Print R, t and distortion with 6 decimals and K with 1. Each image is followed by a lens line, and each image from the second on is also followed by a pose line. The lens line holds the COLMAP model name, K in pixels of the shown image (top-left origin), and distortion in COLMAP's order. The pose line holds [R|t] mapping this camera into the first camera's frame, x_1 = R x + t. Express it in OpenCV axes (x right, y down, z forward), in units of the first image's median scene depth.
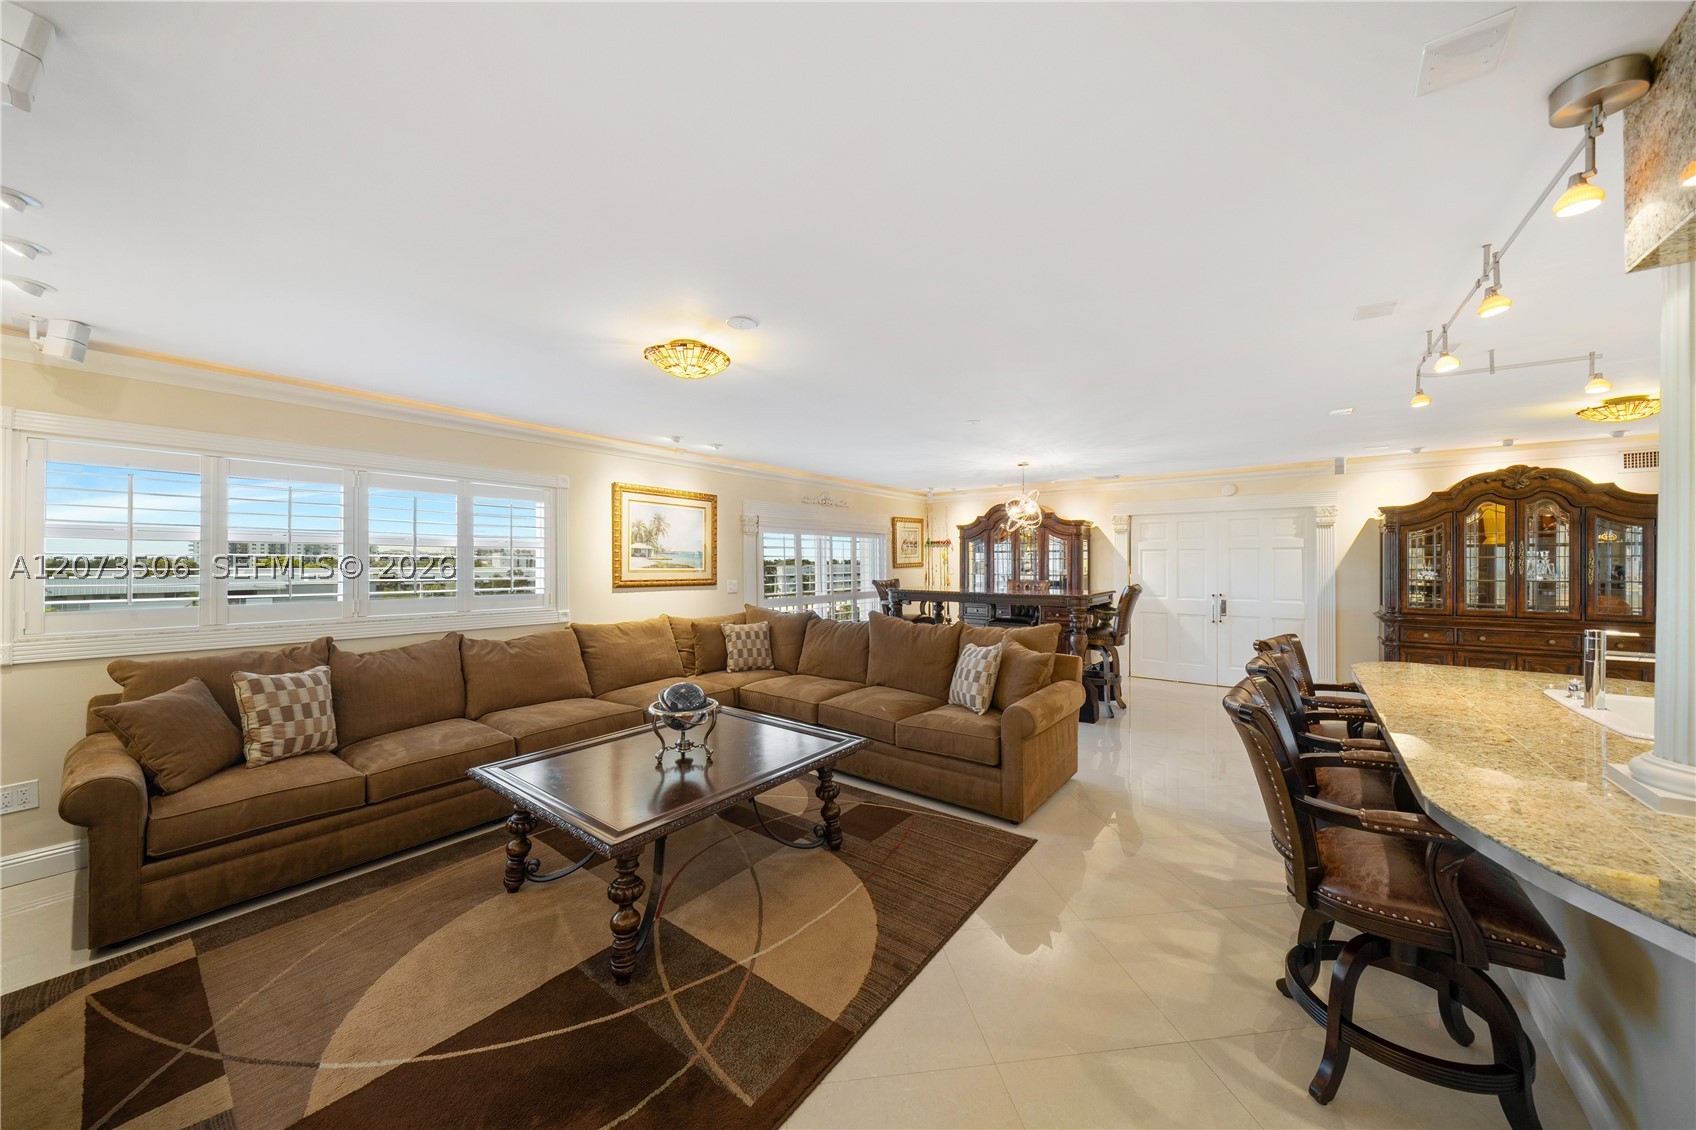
lens RADIAL K [[584.5, 0, 848.5], [0, 584.5, 562.7], [0, 0, 1]] dist [0.000142, -0.000046]
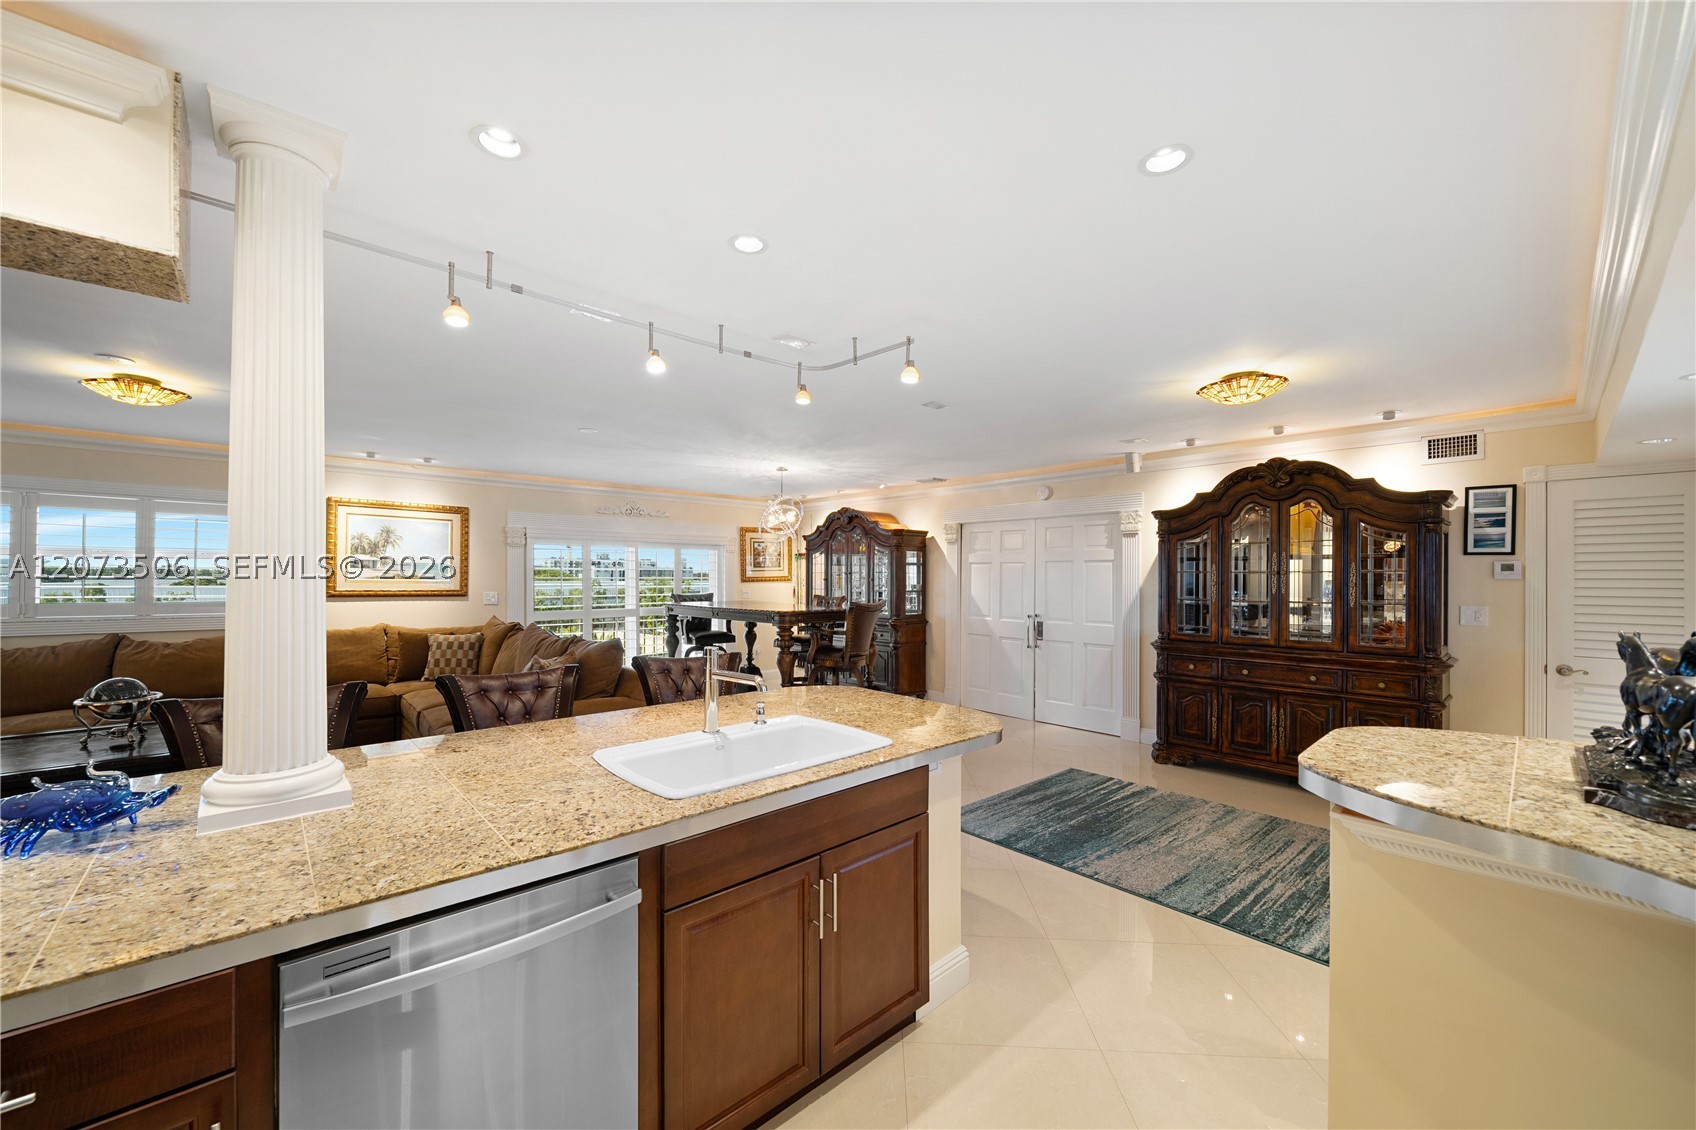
lens RADIAL K [[651.8, 0, 846.8], [0, 651.8, 574.3], [0, 0, 1]] dist [-0.000525, -0.000045]
pose [[0.983798, 0.005515, -0.179194, 0.699864], [-0.006501, 0.999967, -0.004916, 0.001727], [0.179161, 0.006002, 0.983801, 0.009687]]
